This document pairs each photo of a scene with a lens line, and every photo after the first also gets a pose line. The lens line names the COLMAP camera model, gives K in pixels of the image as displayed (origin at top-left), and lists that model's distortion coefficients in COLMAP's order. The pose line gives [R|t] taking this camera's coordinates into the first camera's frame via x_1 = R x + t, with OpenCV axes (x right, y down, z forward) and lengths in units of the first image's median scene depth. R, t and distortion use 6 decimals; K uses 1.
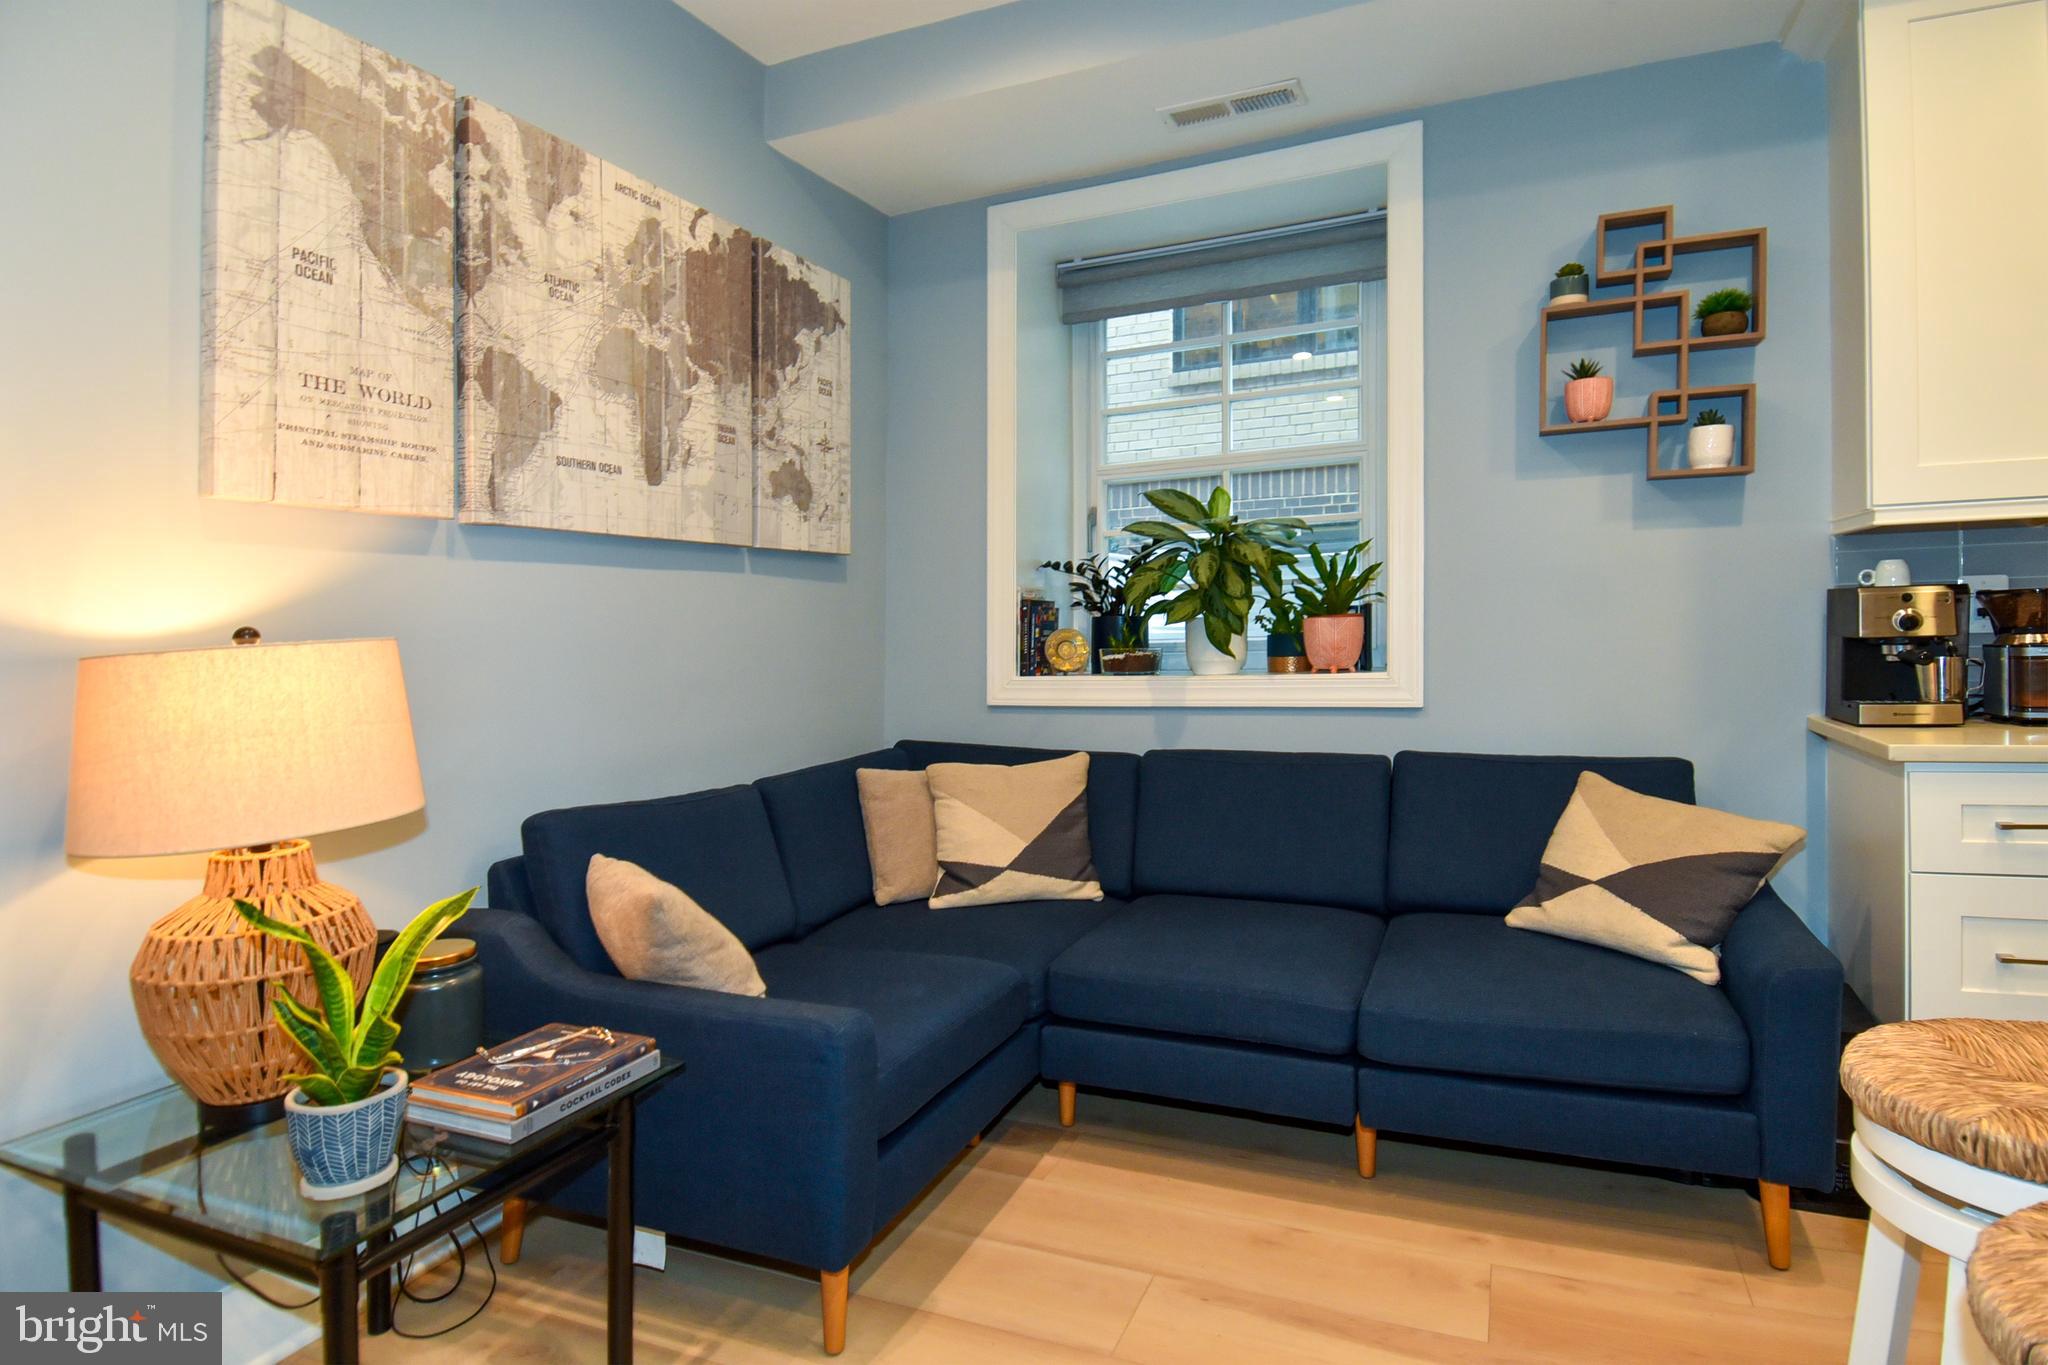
lens RADIAL K [[1099.8, 0, 1023.6], [0, 1099.8, 636.7], [0, 0, 1]] dist [0.030487, -0.056116]
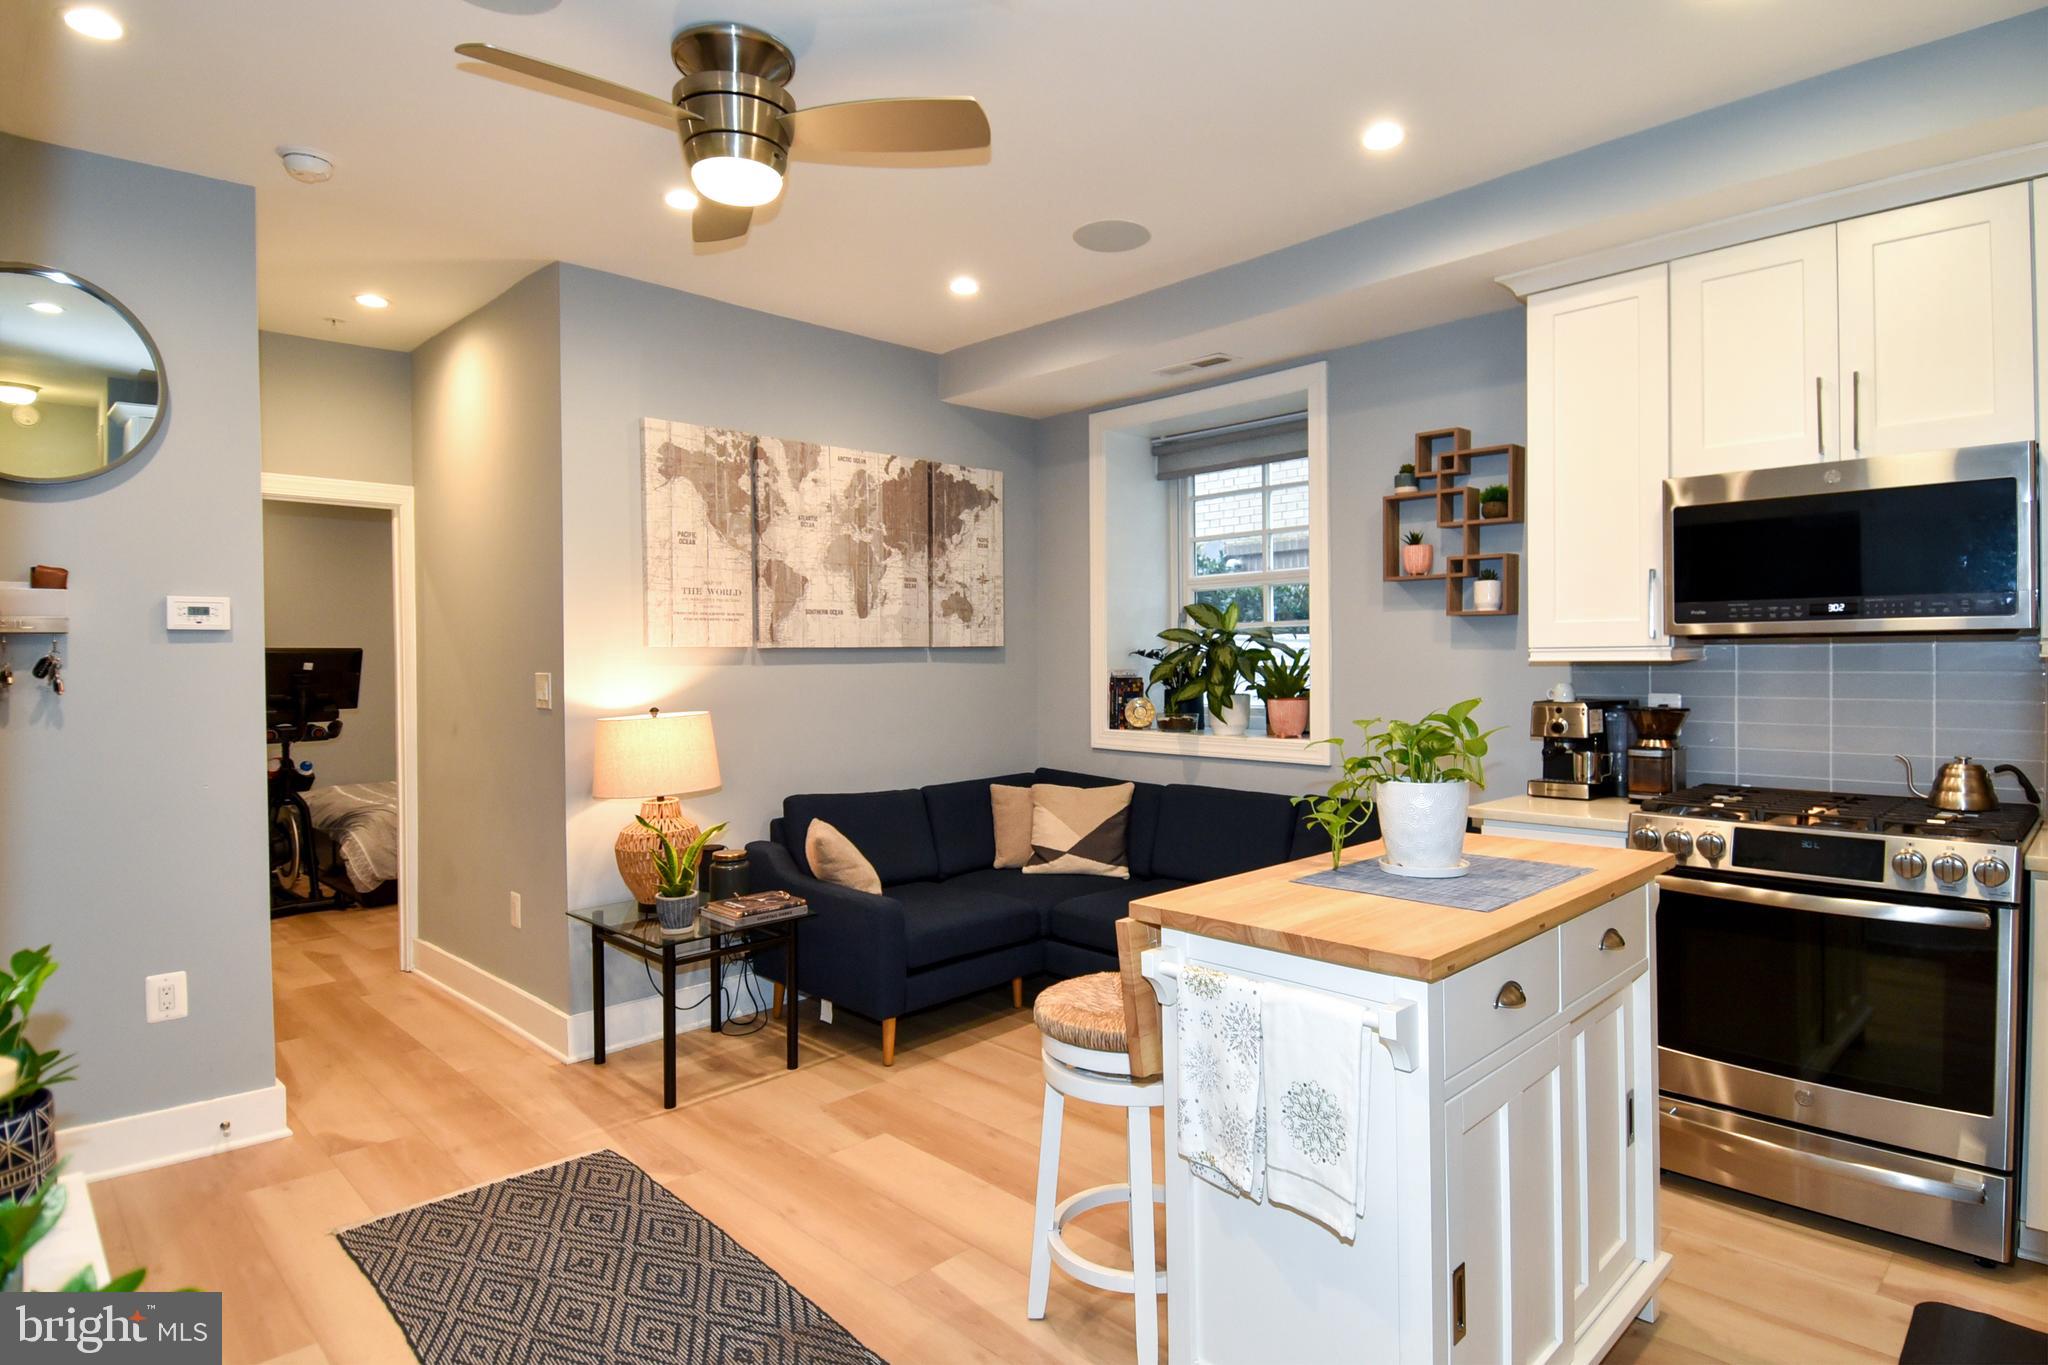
lens RADIAL K [[1152.3, 0, 962.8], [0, 1152.3, 684.4], [0, 0, 1]] dist [0.026291, -0.000446]
pose [[0.899180, 0.021771, -0.437036, 0.662071], [-0.008173, 0.999423, 0.032972, -0.098570], [0.437502, -0.026076, 0.898839, -0.640503]]
